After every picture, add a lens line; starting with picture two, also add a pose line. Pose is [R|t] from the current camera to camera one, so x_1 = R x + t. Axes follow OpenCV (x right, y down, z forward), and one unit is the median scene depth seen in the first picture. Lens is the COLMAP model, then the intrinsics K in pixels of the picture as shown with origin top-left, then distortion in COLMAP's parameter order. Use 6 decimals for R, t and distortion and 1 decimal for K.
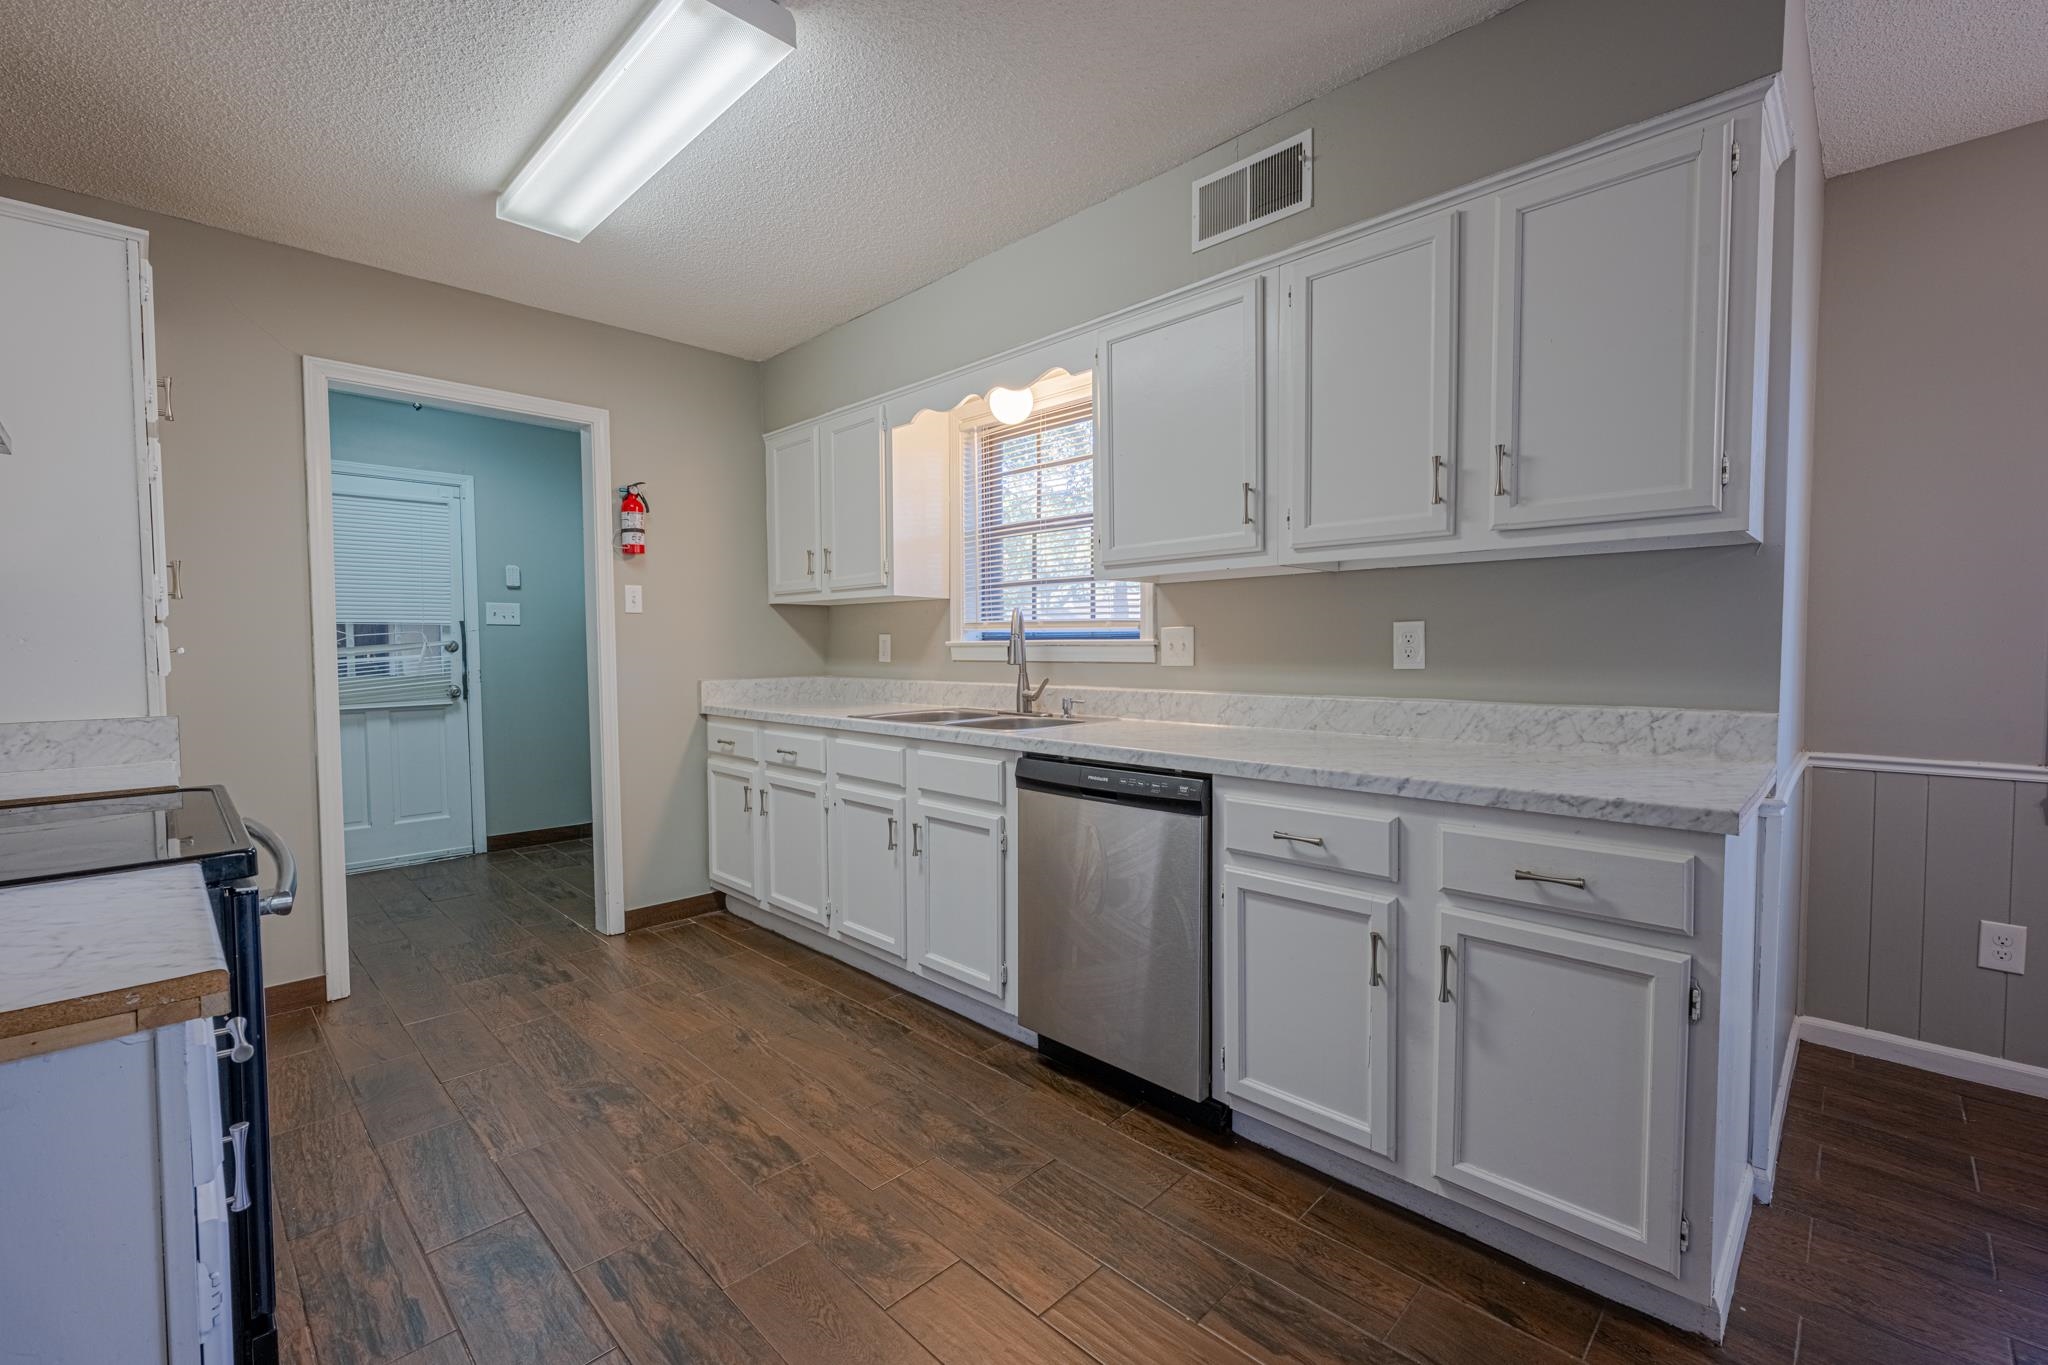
lens RADIAL K [[866.4, 0, 1024.0], [0, 866.4, 682.5], [0, 0, 1]] dist [-0.000395, 0.000068]
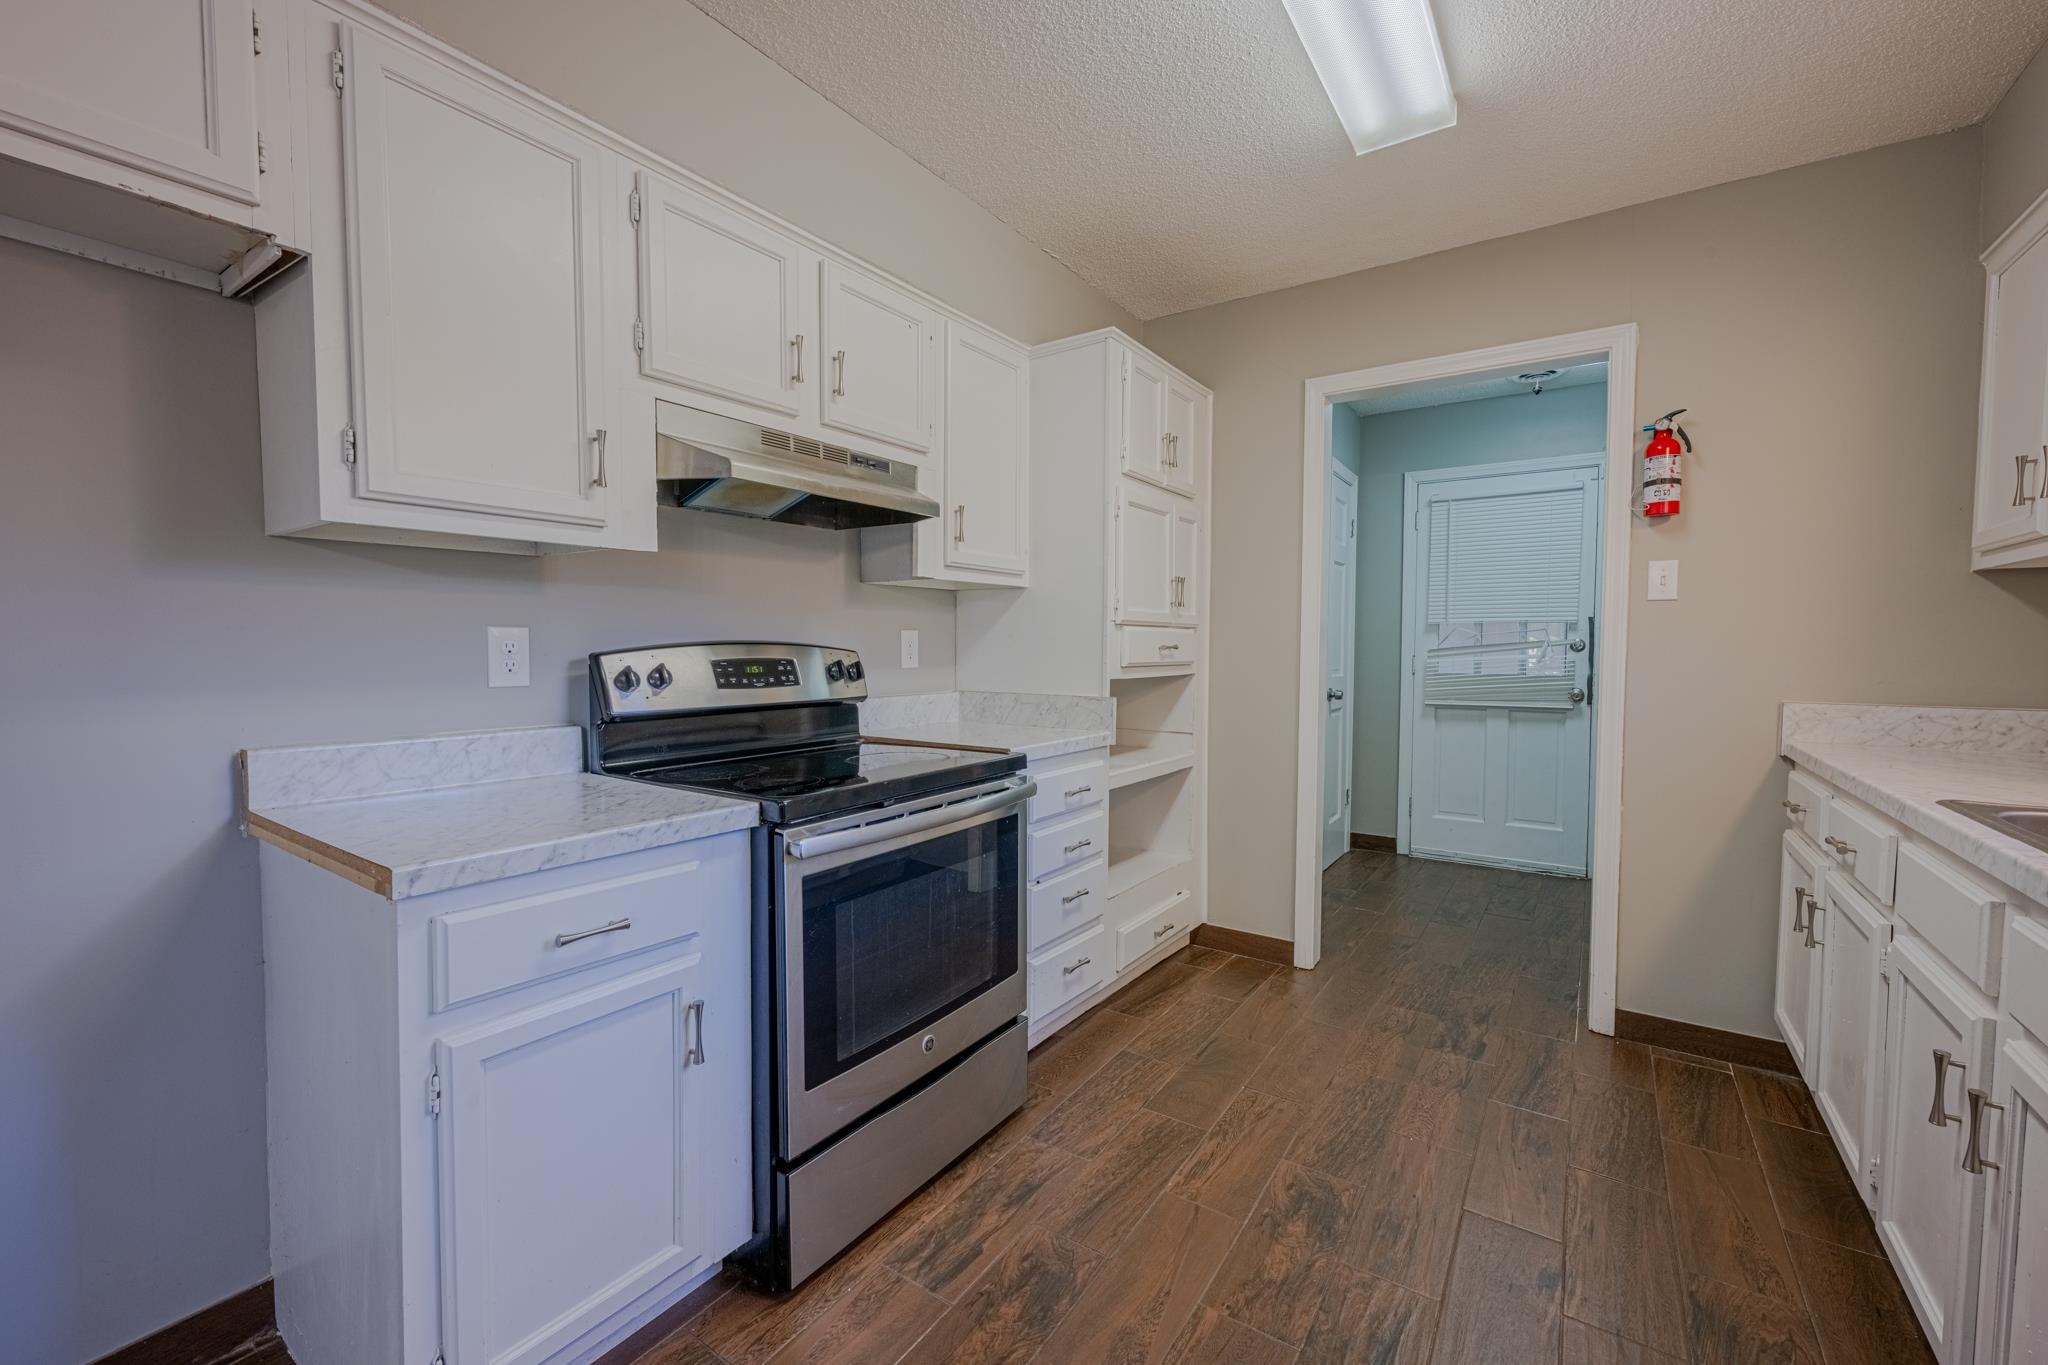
lens RADIAL K [[834.3, 0, 1029.0], [0, 834.3, 682.1], [0, 0, 1]] dist [0.012779, -0.000121]
pose [[0.191308, 0.050088, -0.980251, 0.130288], [-0.046840, 0.998025, 0.041855, -0.018074], [0.980412, 0.037908, 0.193276, 0.371724]]
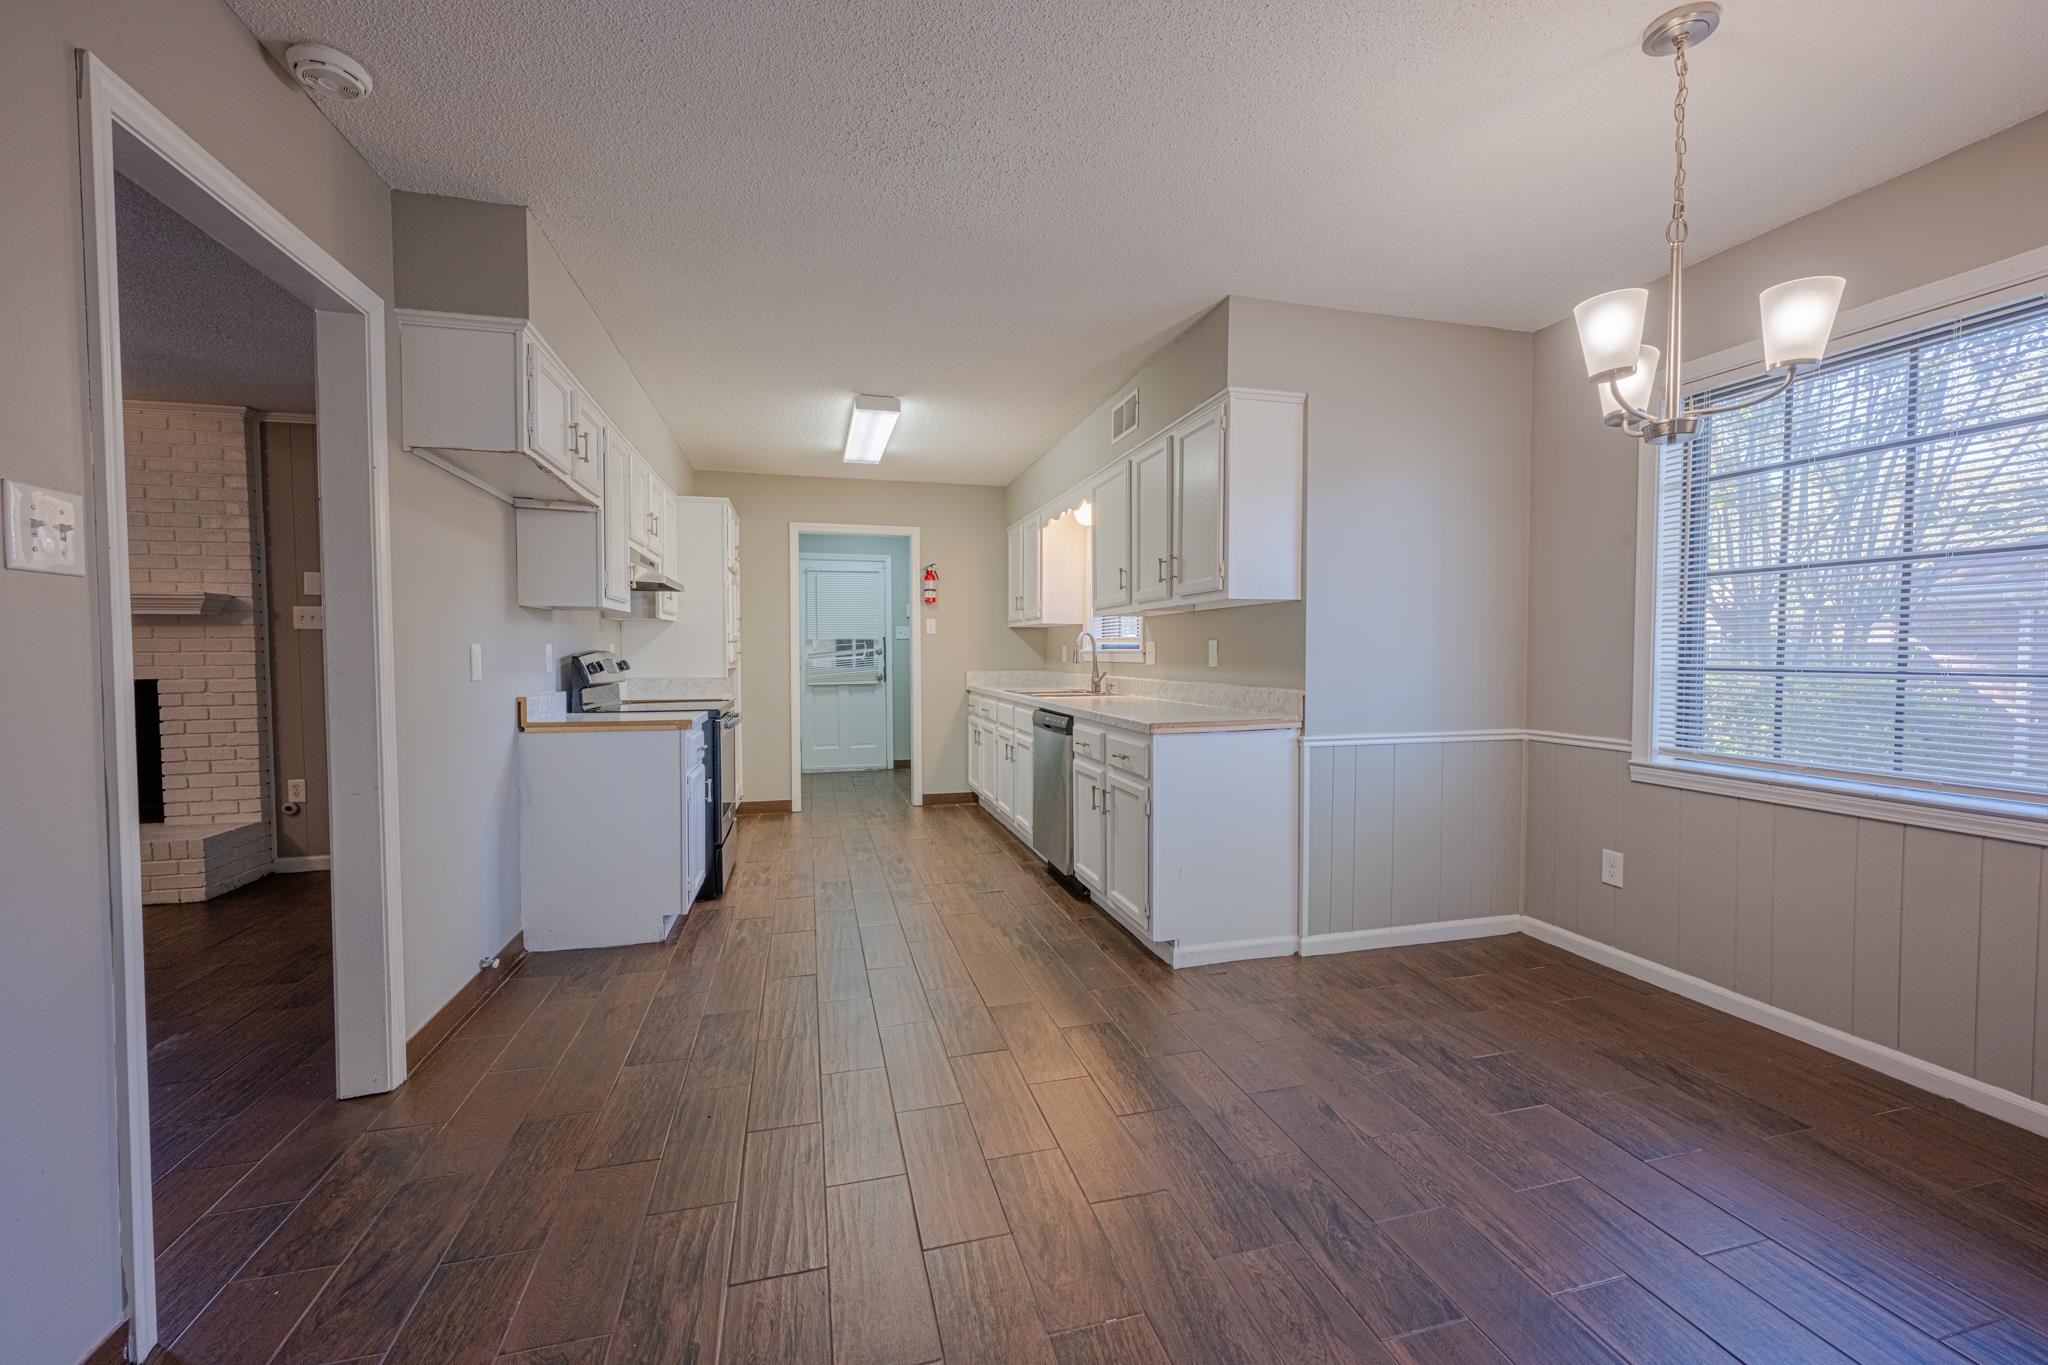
lens RADIAL K [[803.1, 0, 1024.0], [0, 803.1, 682.5], [0, 0, 1]] dist [0.000339, -0.000063]
pose [[0.865470, 0.024429, -0.500364, 0.599043], [-0.027106, 0.999631, 0.001920, 0.015442], [0.500226, 0.011901, 0.865813, -0.397500]]
